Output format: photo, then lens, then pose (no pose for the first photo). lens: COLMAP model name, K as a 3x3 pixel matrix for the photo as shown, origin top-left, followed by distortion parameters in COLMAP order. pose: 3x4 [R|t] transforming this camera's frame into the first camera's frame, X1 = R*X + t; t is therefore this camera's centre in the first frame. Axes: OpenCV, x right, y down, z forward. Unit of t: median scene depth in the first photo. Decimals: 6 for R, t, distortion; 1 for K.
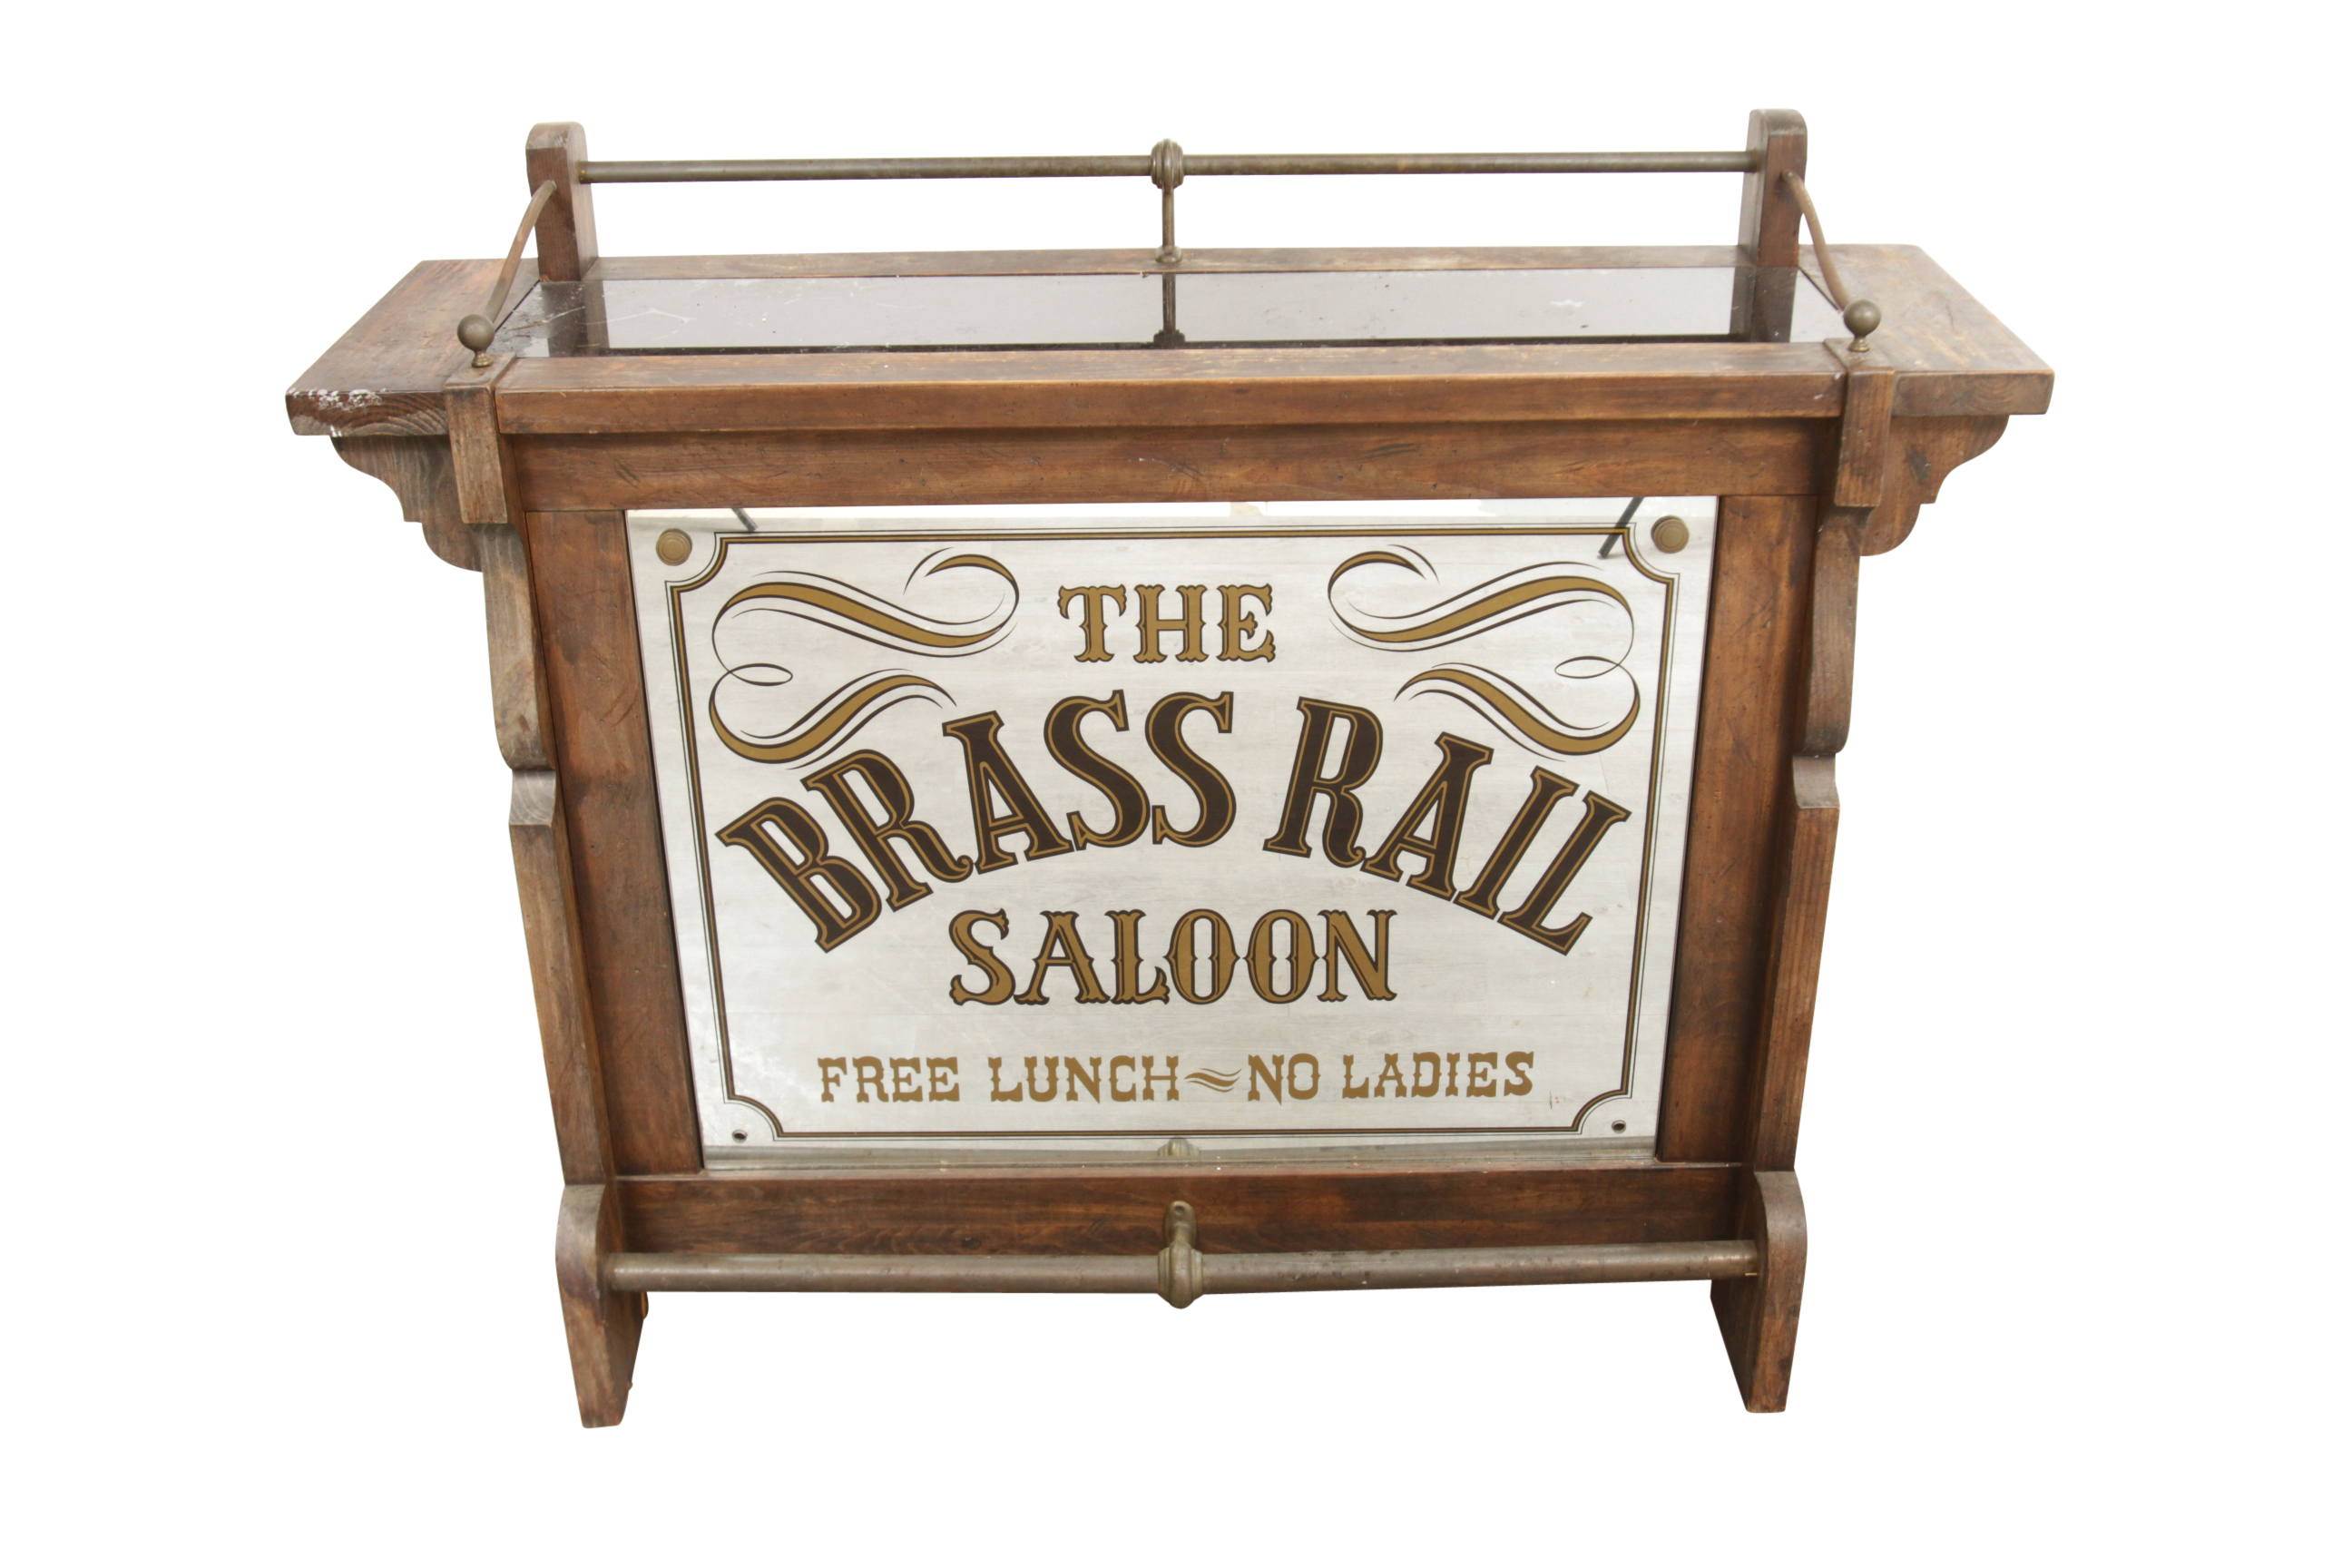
lens RADIAL K [[2387.6, 0, 1189.4], [0, 2387.6, 784.6], [0, 0, 1]] dist [-0.059104, 0.000000]
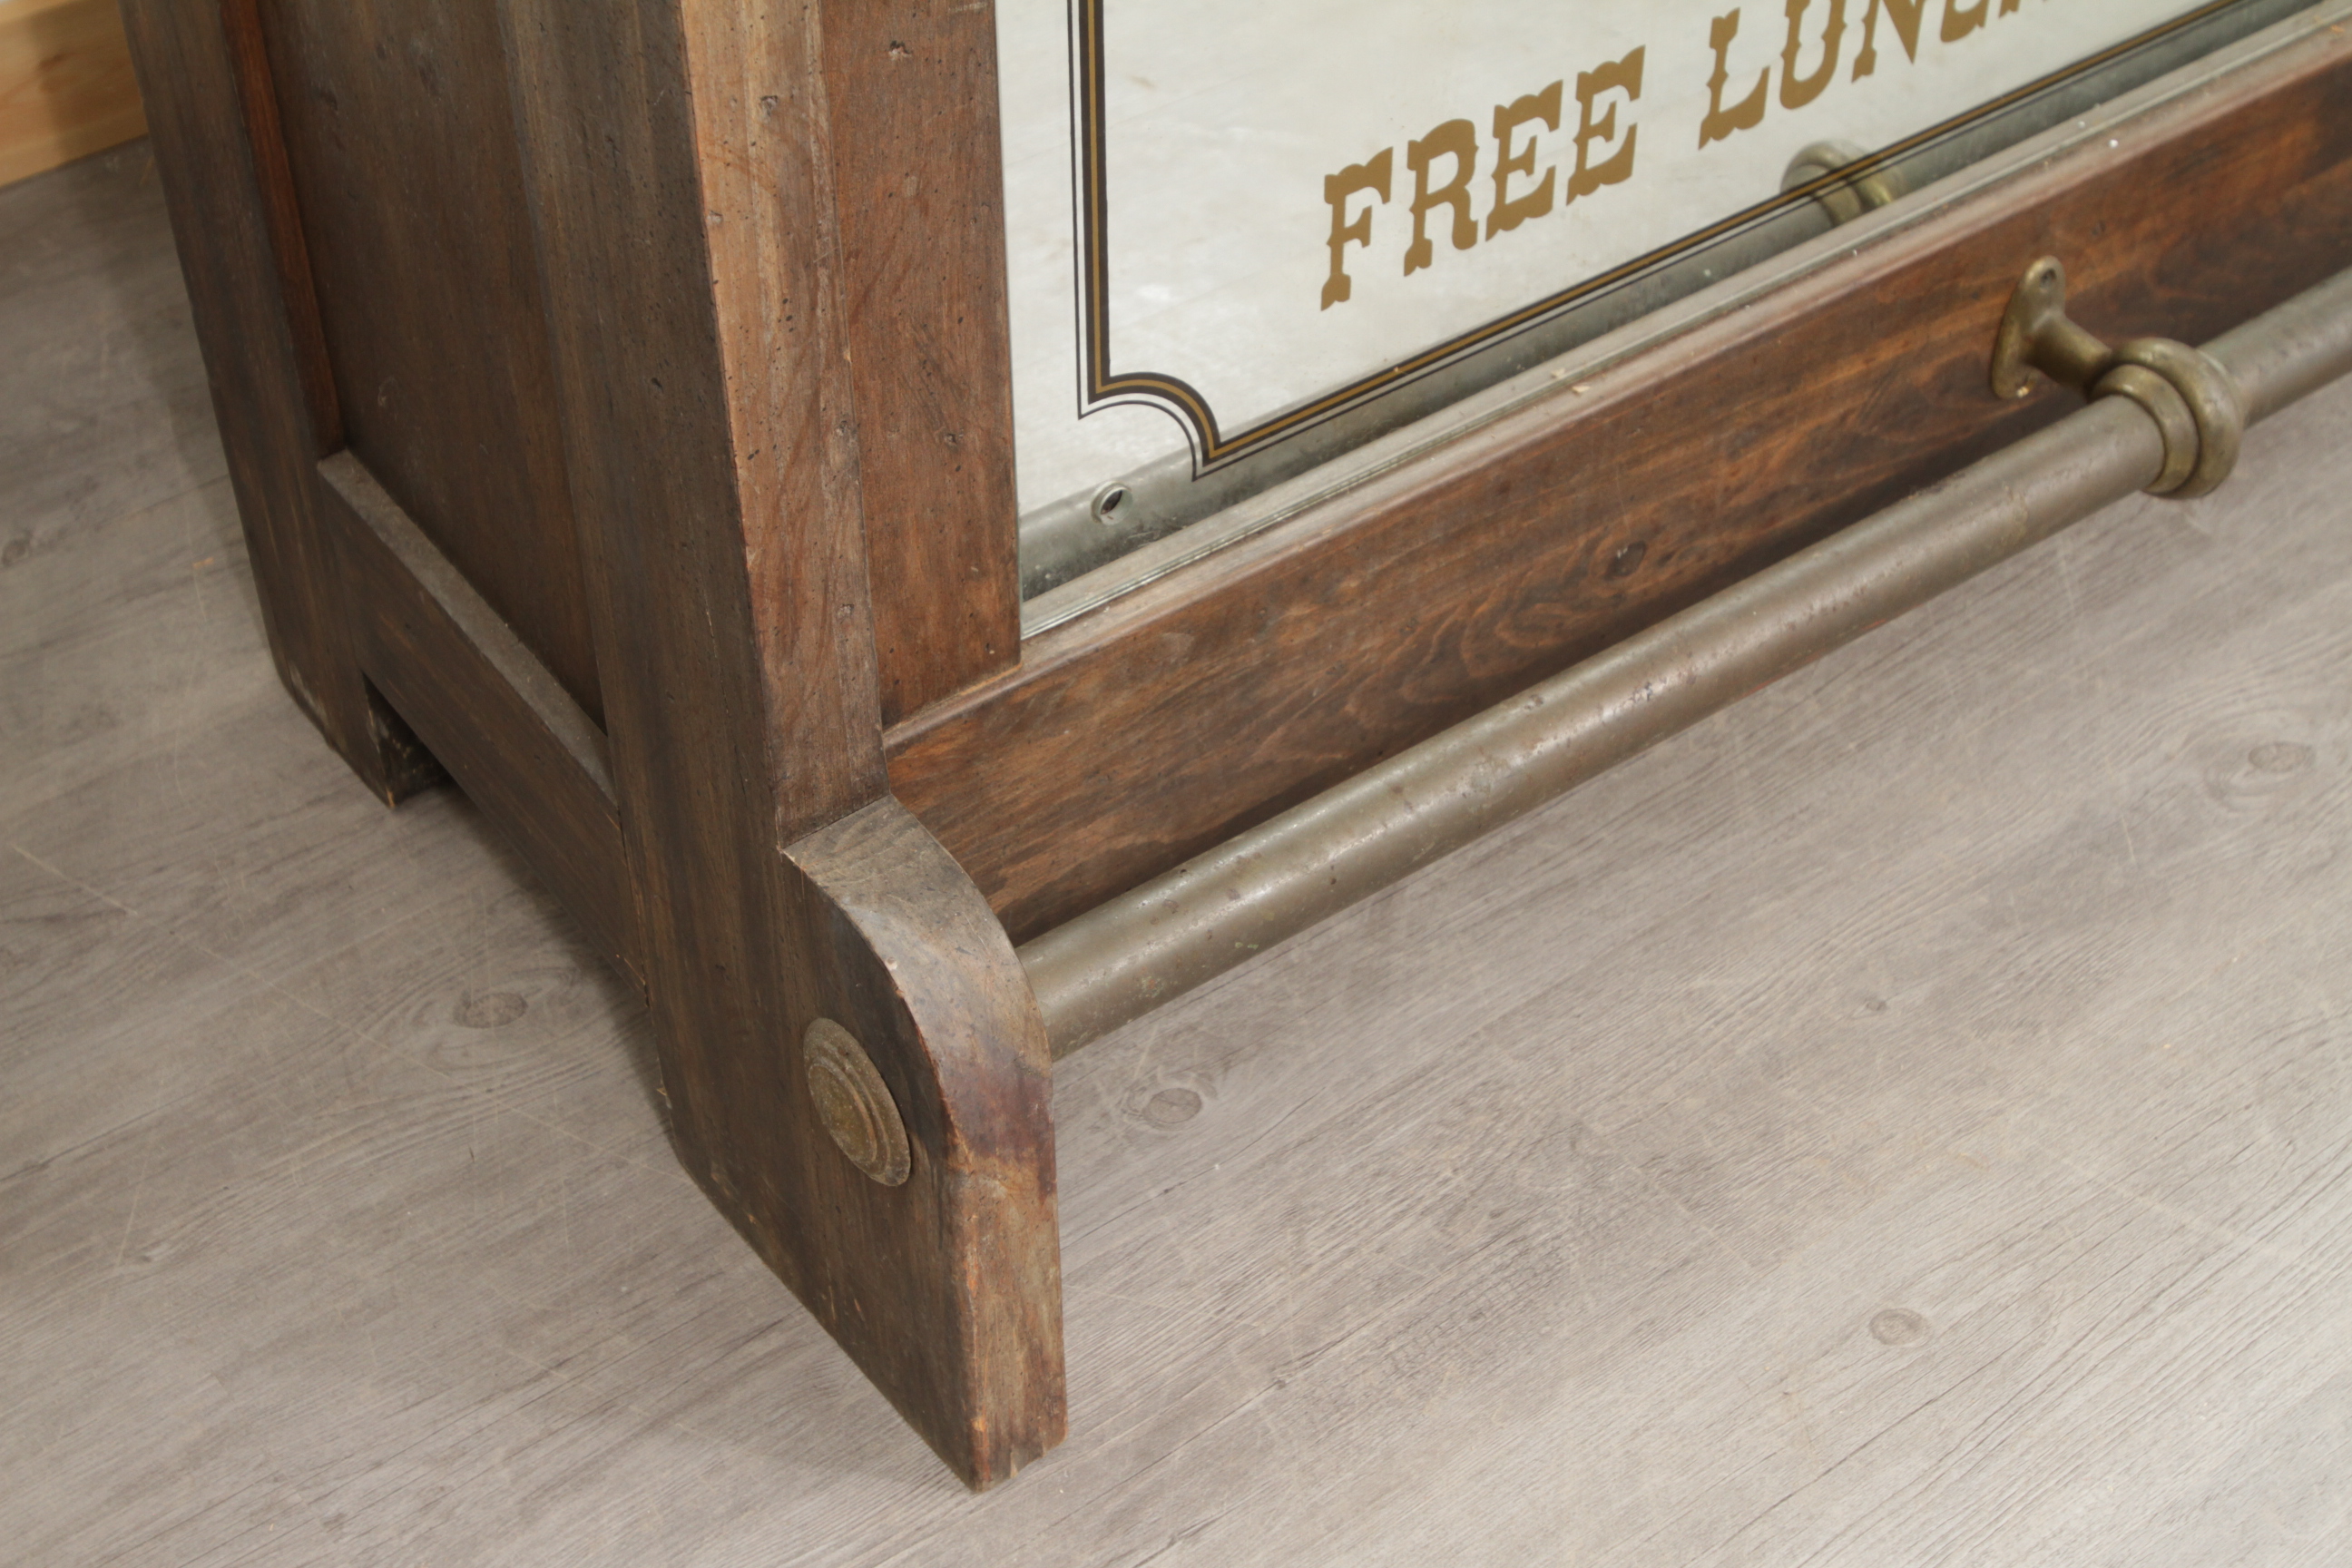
lens RADIAL K [[3390.5, 0, 1190.8], [0, 3390.5, 772.3], [0, 0, 1]] dist [-0.009547, 0.000000]
pose [[0.807392, -0.393072, 0.440014, -0.414771], [0.257662, 0.905795, 0.336373, 0.028609], [-0.530781, -0.158210, 0.832611, 0.623849]]
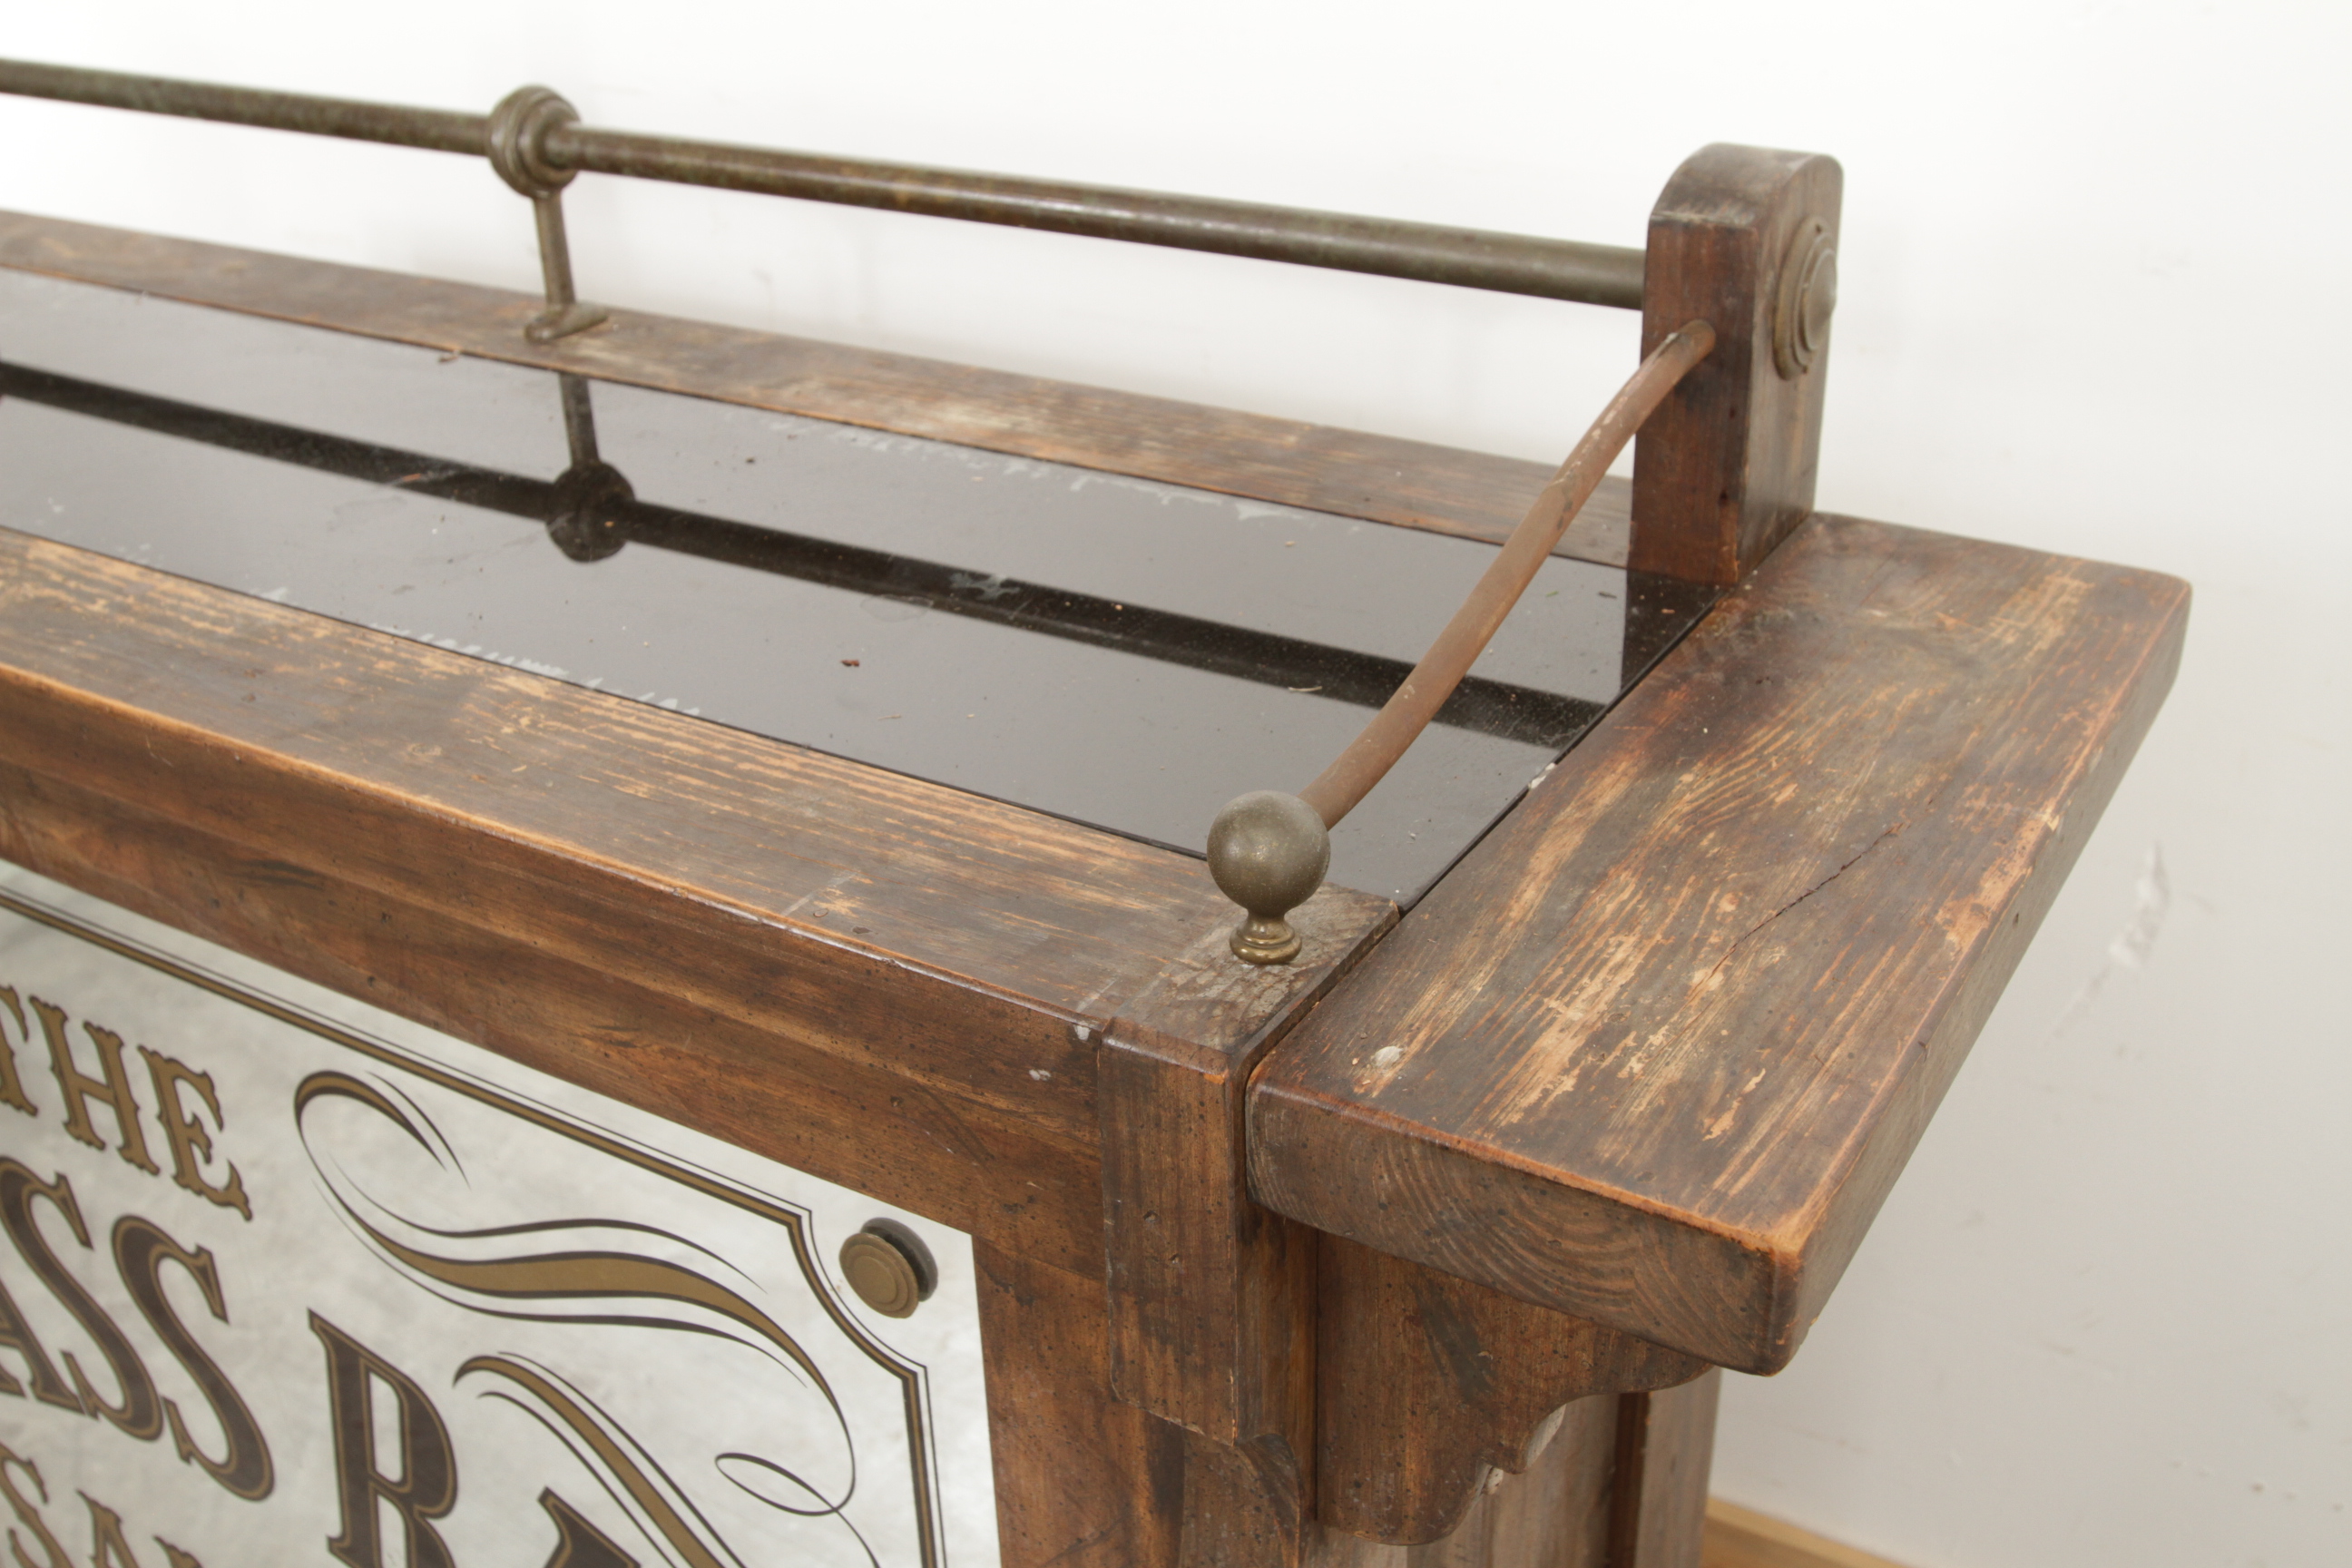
lens RADIAL K [[2387.6, 0, 1173.9], [0, 2387.6, 779.2], [0, 0, 1]] dist [-0.059104, 0.000000]
pose [[0.854864, 0.229822, -0.465177, 0.358553], [-0.221648, 0.972384, 0.073082, -0.196010], [0.469126, 0.040631, 0.882196, 0.632598]]
